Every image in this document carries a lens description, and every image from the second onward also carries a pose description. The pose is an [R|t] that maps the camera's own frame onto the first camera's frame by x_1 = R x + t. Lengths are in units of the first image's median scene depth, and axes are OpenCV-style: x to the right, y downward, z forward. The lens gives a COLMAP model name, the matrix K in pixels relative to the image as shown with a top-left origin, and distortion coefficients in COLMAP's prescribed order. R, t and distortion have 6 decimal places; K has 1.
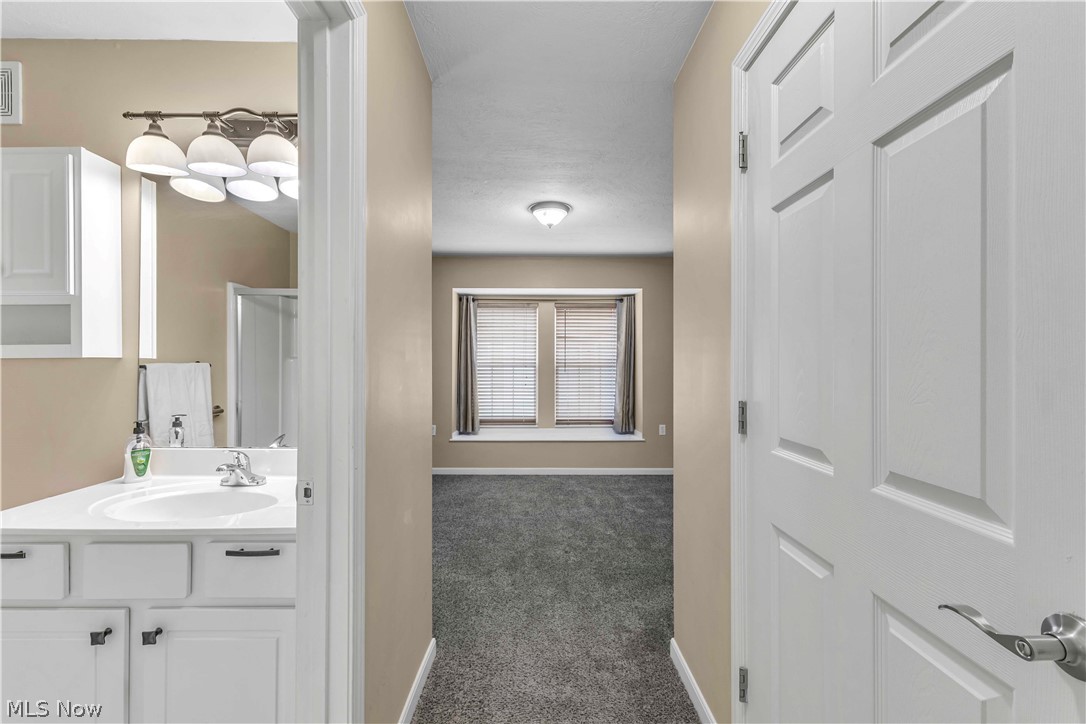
lens RADIAL K [[477.7, 0, 539.7], [0, 477.7, 360.2], [0, 0, 1]] dist [0.008550, -0.000893]
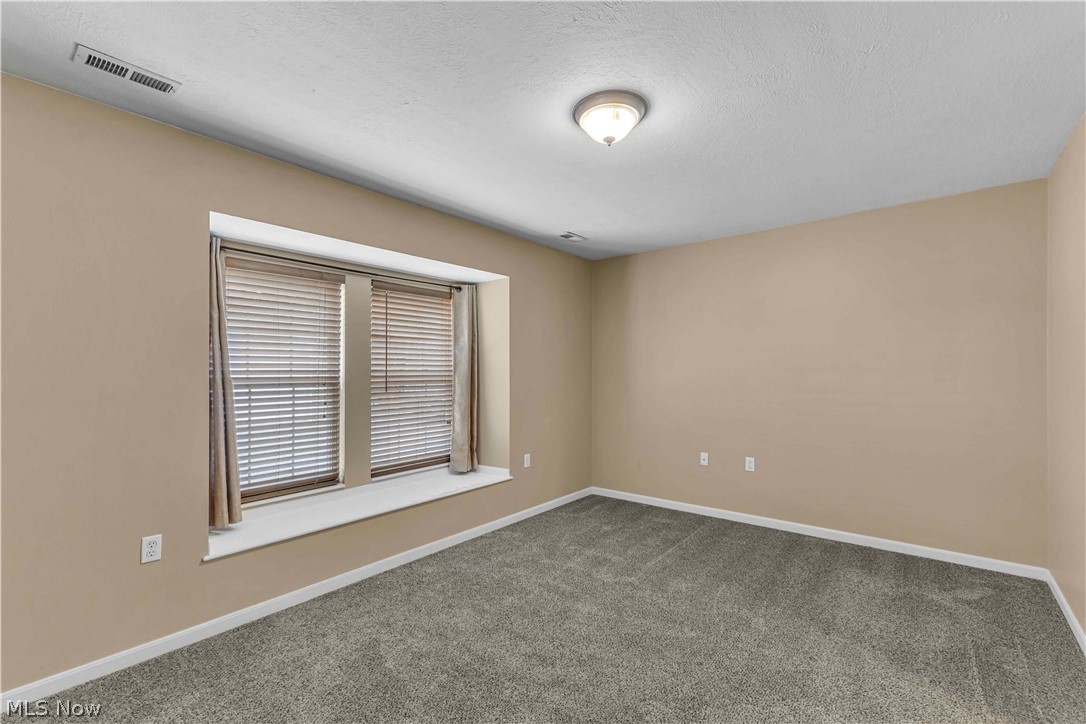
lens RADIAL K [[477.7, 0, 542.2], [0, 477.7, 366.5], [0, 0, 1]] dist [0.008550, -0.000893]
pose [[0.645725, -0.000788, 0.763570, -0.303158], [0.005503, 0.999978, -0.003622, -0.004959], [-0.763550, 0.006540, 0.645715, 0.445853]]
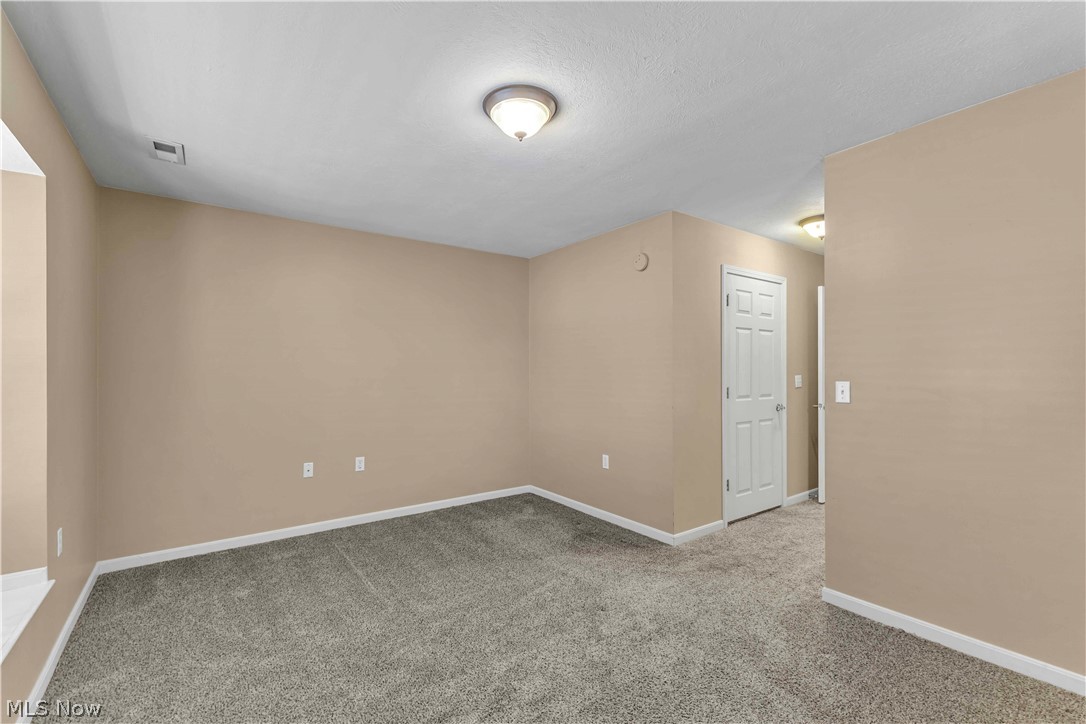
lens RADIAL K [[477.7, 0, 543.1], [0, 477.7, 367.0], [0, 0, 1]] dist [0.008550, -0.000893]
pose [[-0.586534, 0.004249, 0.809913, -0.291317], [-0.001011, 0.999982, -0.005978, 0.000275], [-0.809924, -0.004326, -0.586519, 0.856943]]
